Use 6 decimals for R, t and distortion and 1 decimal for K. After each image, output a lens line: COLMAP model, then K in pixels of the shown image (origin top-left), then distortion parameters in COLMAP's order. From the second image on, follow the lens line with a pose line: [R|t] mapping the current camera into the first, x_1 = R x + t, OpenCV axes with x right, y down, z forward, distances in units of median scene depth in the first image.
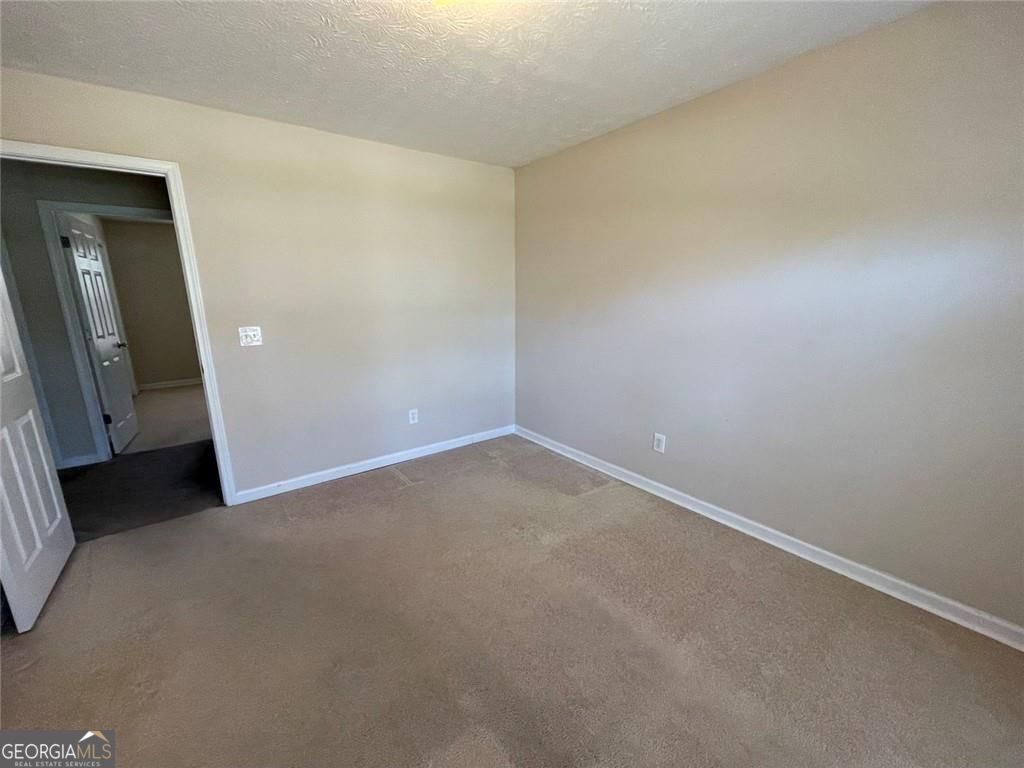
lens RADIAL K [[426.3, 0, 508.6], [0, 426.3, 388.4], [0, 0, 1]] dist [0.002028, -0.000455]
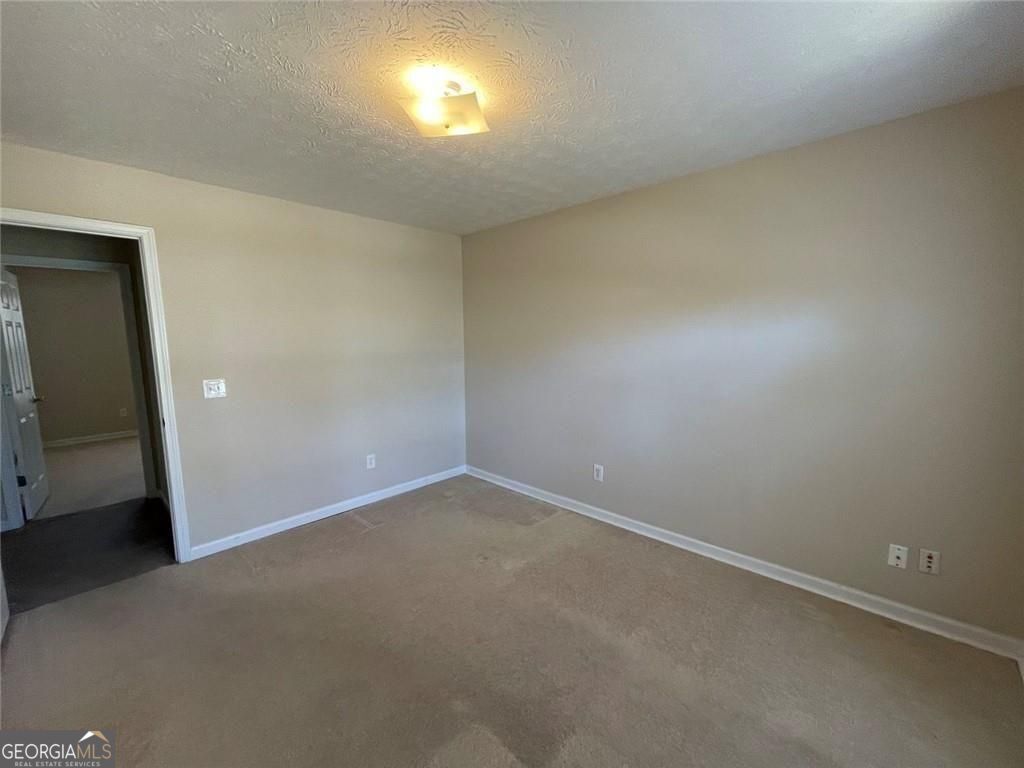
lens RADIAL K [[426.3, 0, 516.1], [0, 426.3, 383.0], [0, 0, 1]] dist [0.002028, -0.000455]
pose [[0.984283, -0.018566, 0.175620, -0.068563], [0.038059, 0.993391, -0.108284, 0.002928], [-0.172449, 0.113266, 0.978485, -0.124166]]
